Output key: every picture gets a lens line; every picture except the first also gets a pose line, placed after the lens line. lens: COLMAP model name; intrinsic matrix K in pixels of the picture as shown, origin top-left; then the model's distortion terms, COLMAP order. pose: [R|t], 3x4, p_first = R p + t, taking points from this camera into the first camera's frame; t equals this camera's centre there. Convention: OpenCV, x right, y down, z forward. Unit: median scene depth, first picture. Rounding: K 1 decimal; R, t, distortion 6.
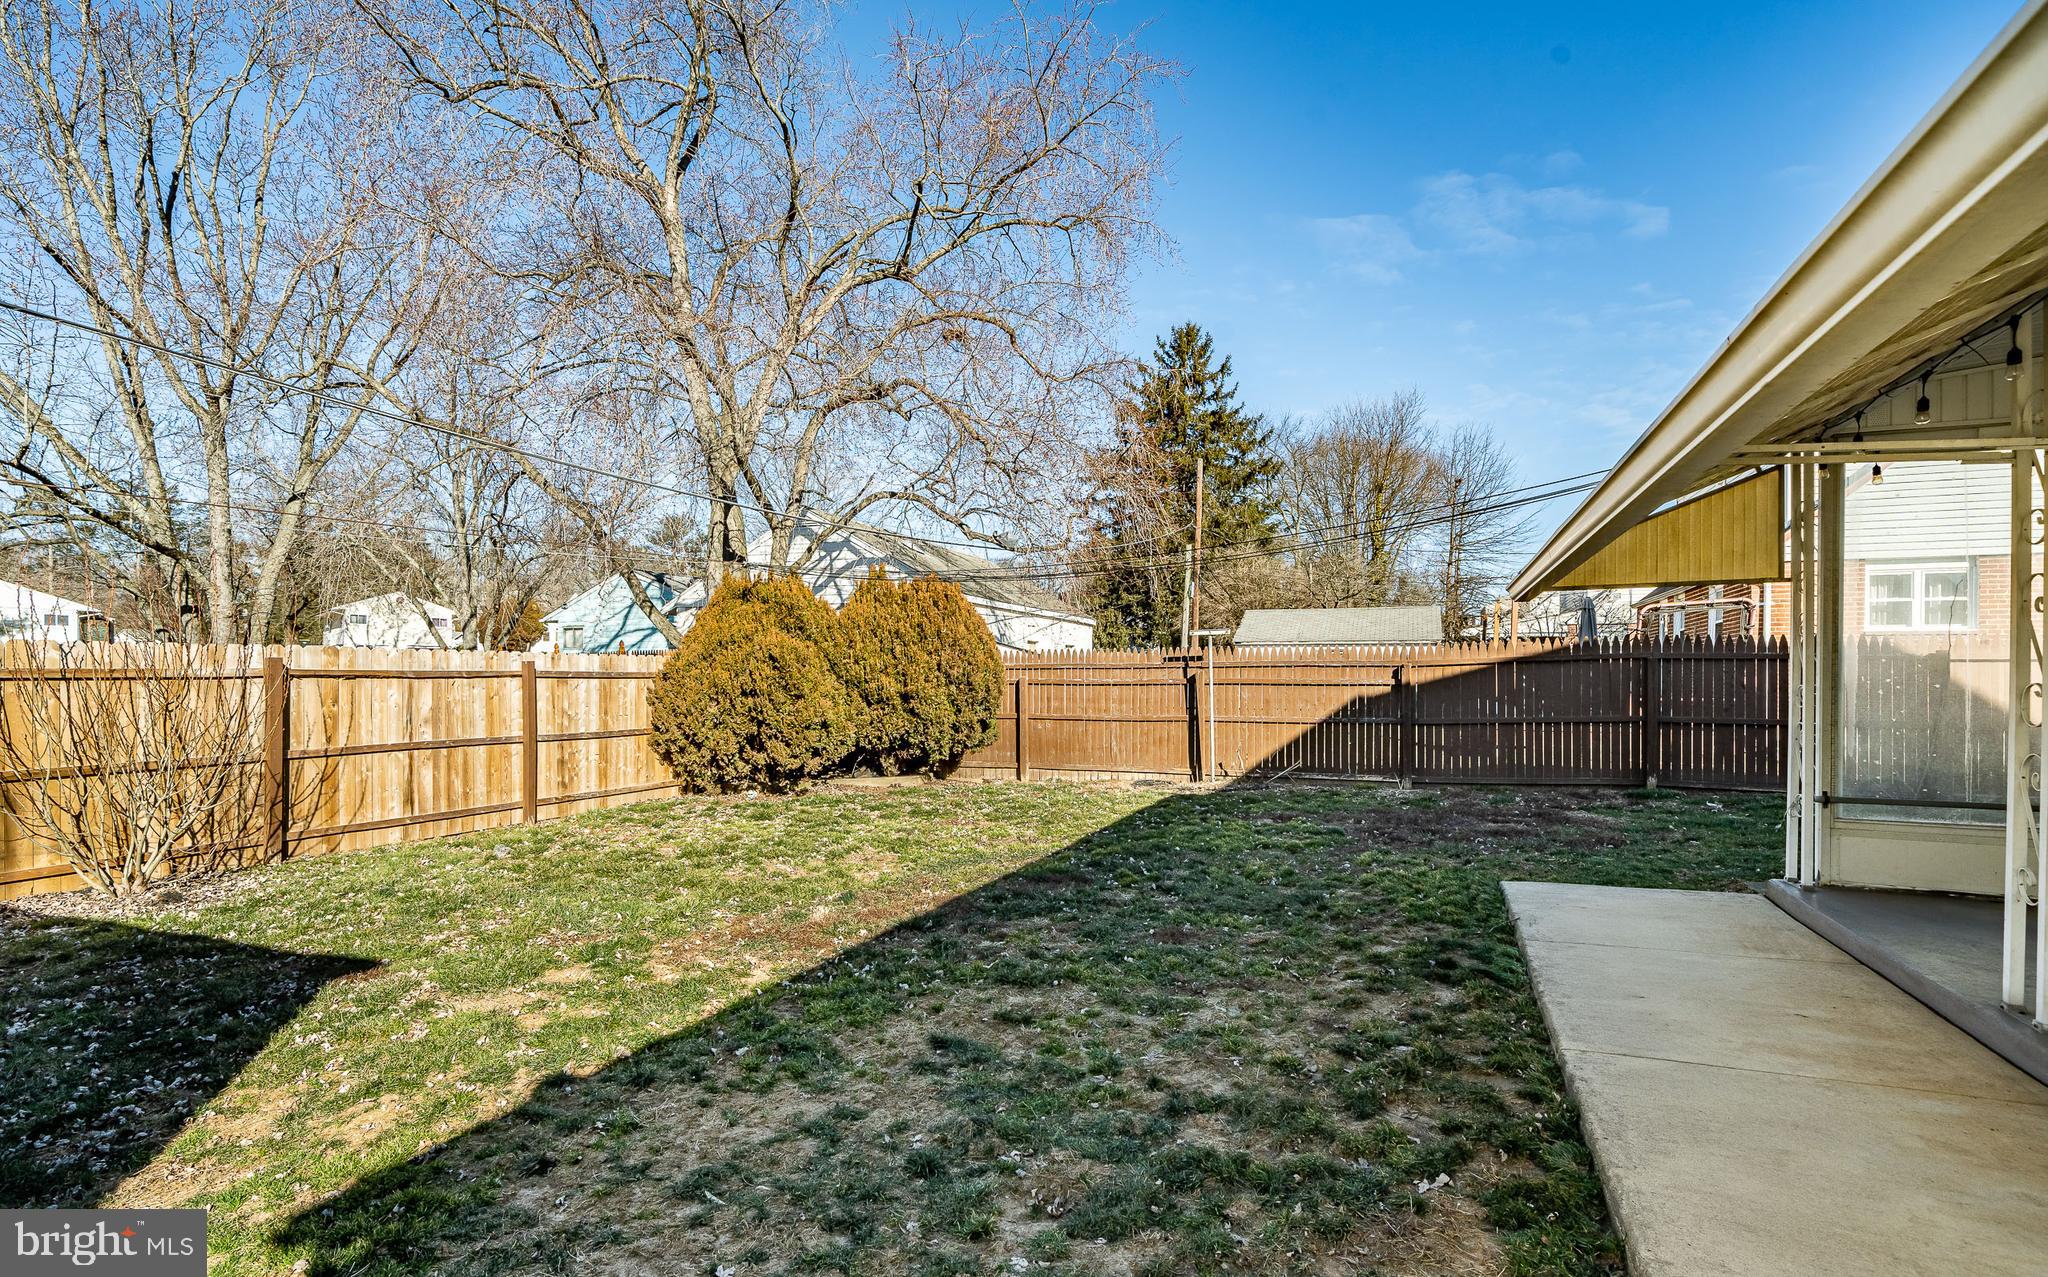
lens RADIAL K [[951.1, 0, 1027.2], [0, 951.1, 649.3], [0, 0, 1]] dist [-0.001237, -0.000008]
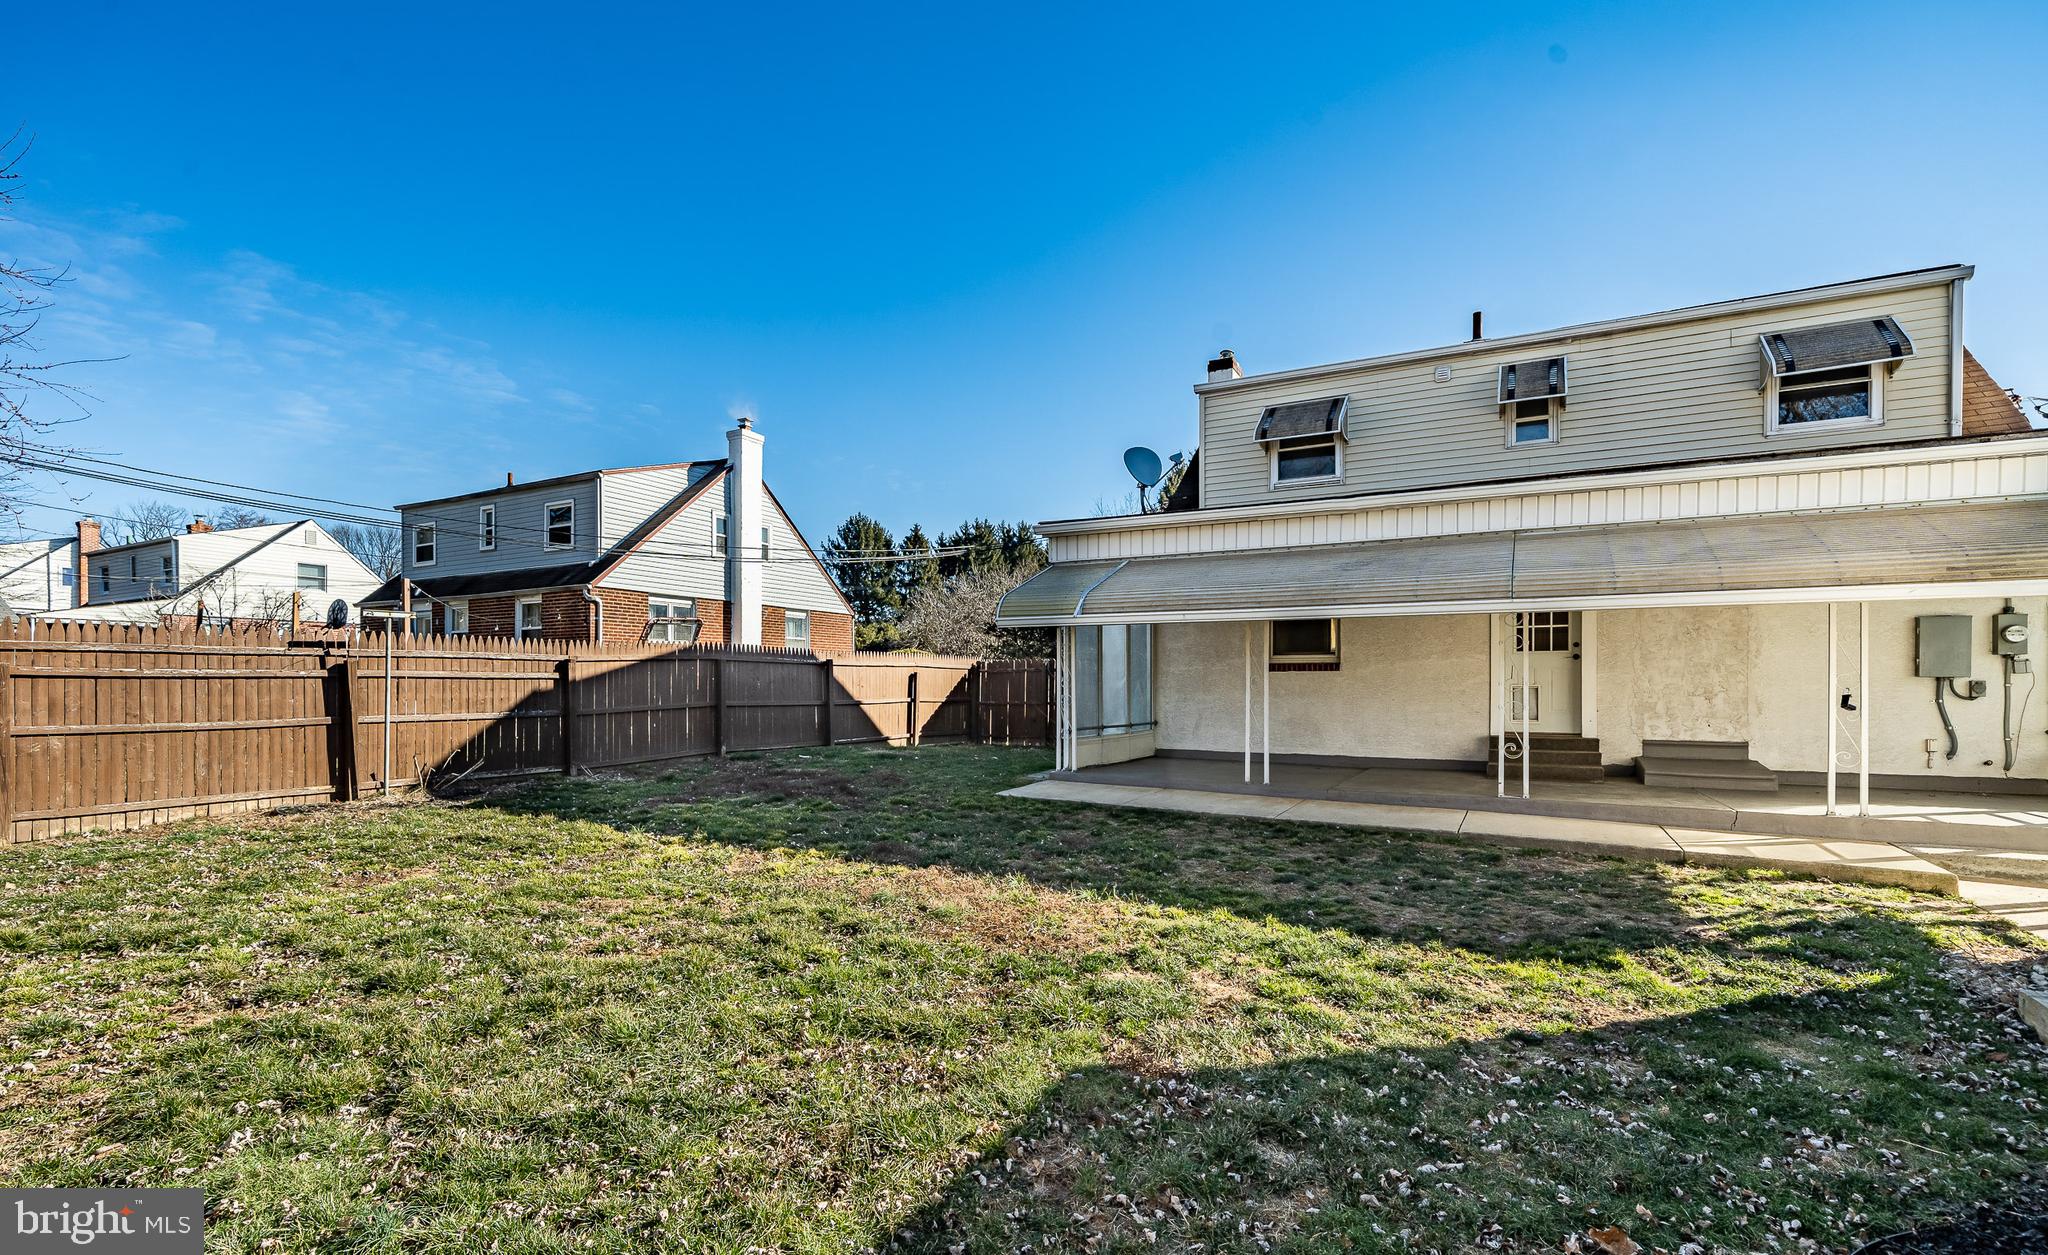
lens RADIAL K [[894.0, 0, 1019.1], [0, 894.0, 687.4], [0, 0, 1]] dist [-0.003070, -0.000613]
pose [[0.123024, -0.007613, 0.992375, -0.480525], [-0.034897, 0.999319, 0.011992, 0.016852], [-0.991790, -0.036106, 0.122674, 0.354383]]
